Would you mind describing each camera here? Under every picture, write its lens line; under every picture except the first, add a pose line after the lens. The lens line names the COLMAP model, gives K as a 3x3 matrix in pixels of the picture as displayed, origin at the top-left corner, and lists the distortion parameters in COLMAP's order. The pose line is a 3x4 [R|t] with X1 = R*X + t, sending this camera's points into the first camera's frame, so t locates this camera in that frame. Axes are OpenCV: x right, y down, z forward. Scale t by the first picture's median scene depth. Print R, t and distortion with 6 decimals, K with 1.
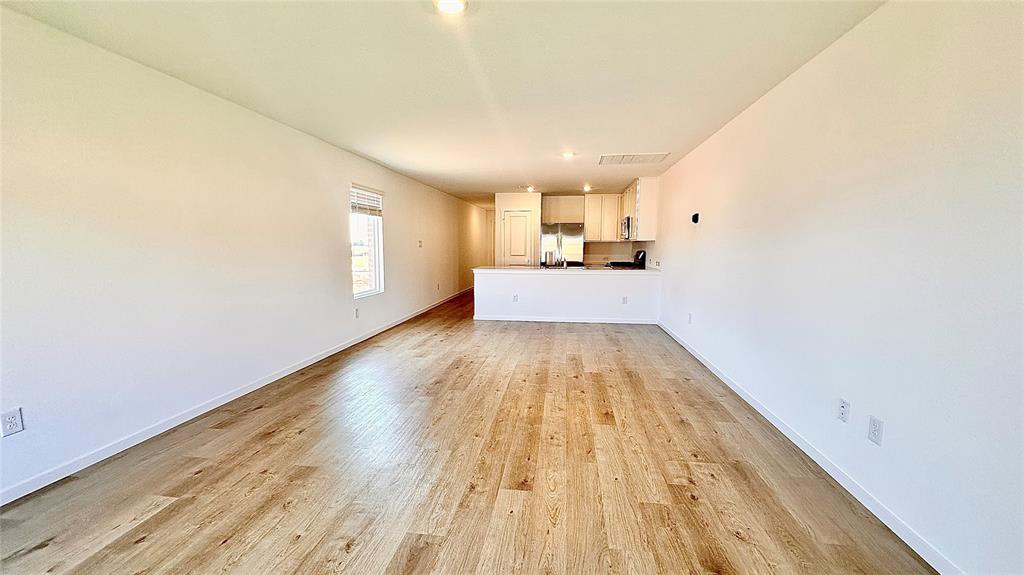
lens RADIAL K [[405.2, 0, 513.9], [0, 405.2, 286.6], [0, 0, 1]] dist [0.000049, 0.000403]
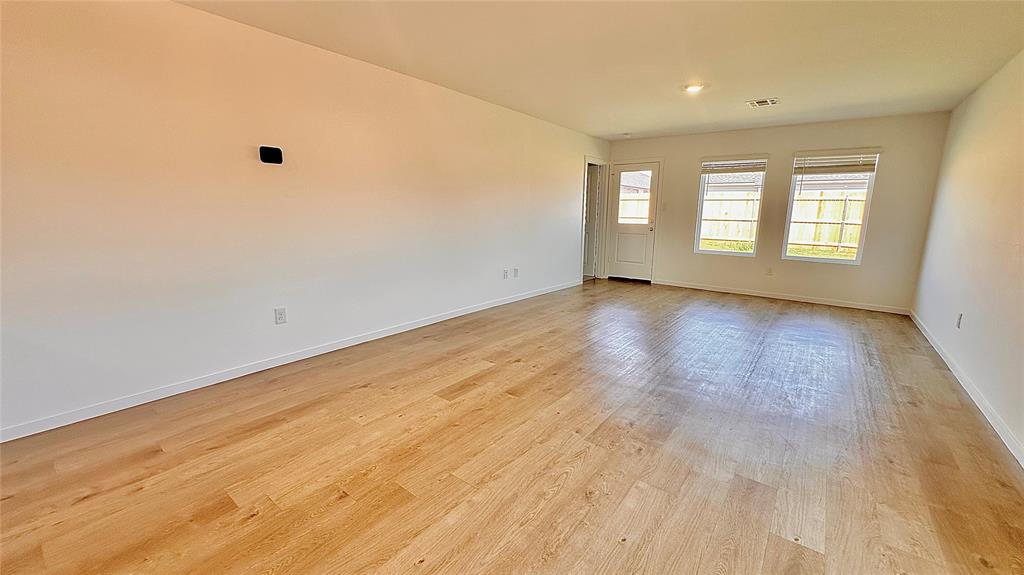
lens RADIAL K [[405.2, 0, 512.4], [0, 405.2, 289.1], [0, 0, 1]] dist [0.000049, 0.000403]
pose [[-0.860943, -0.113178, 0.495952, -0.243715], [0.035052, 0.959421, 0.279792, -0.160457], [-0.507492, 0.258269, -0.822039, 1.689404]]
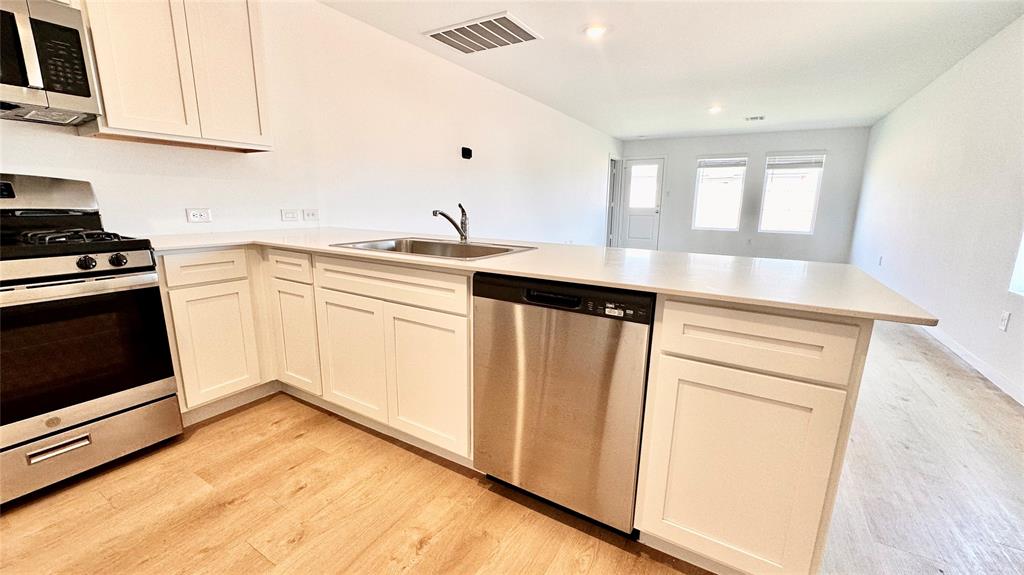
lens RADIAL K [[405.2, 0, 508.2], [0, 405.2, 289.4], [0, 0, 1]] dist [0.000049, 0.000403]
pose [[-0.911423, -0.101800, 0.398679, -0.041533], [0.025106, 0.953348, 0.300826, -0.180062], [-0.410704, 0.284189, -0.866348, 2.275472]]
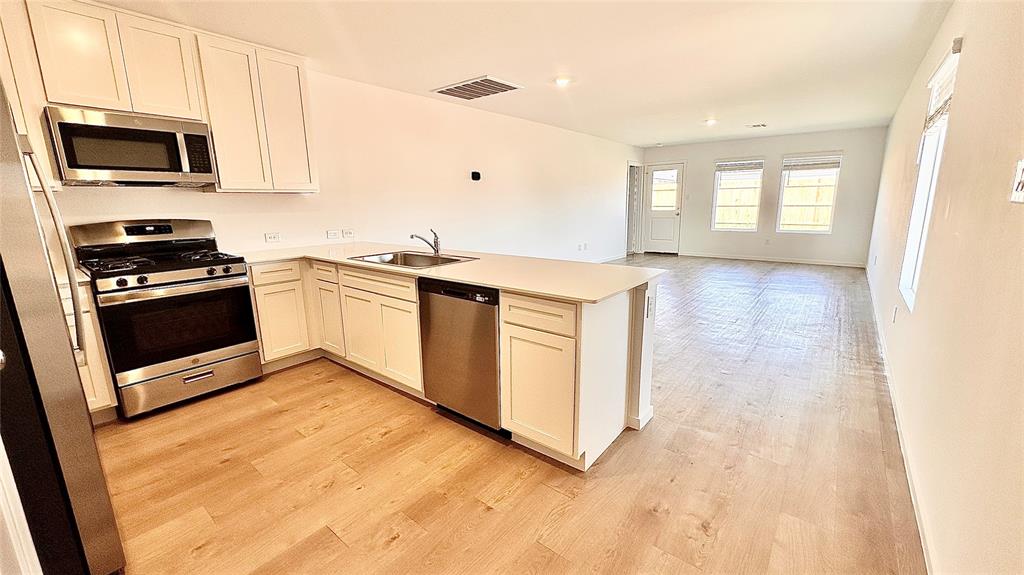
lens RADIAL K [[405.2, 0, 508.9], [0, 405.2, 289.5], [0, 0, 1]] dist [0.000049, 0.000403]
pose [[-0.846711, -0.102408, 0.522104, -0.302832], [0.066801, 0.953074, 0.295275, -0.237791], [-0.527842, 0.284890, -0.800138, 2.389539]]
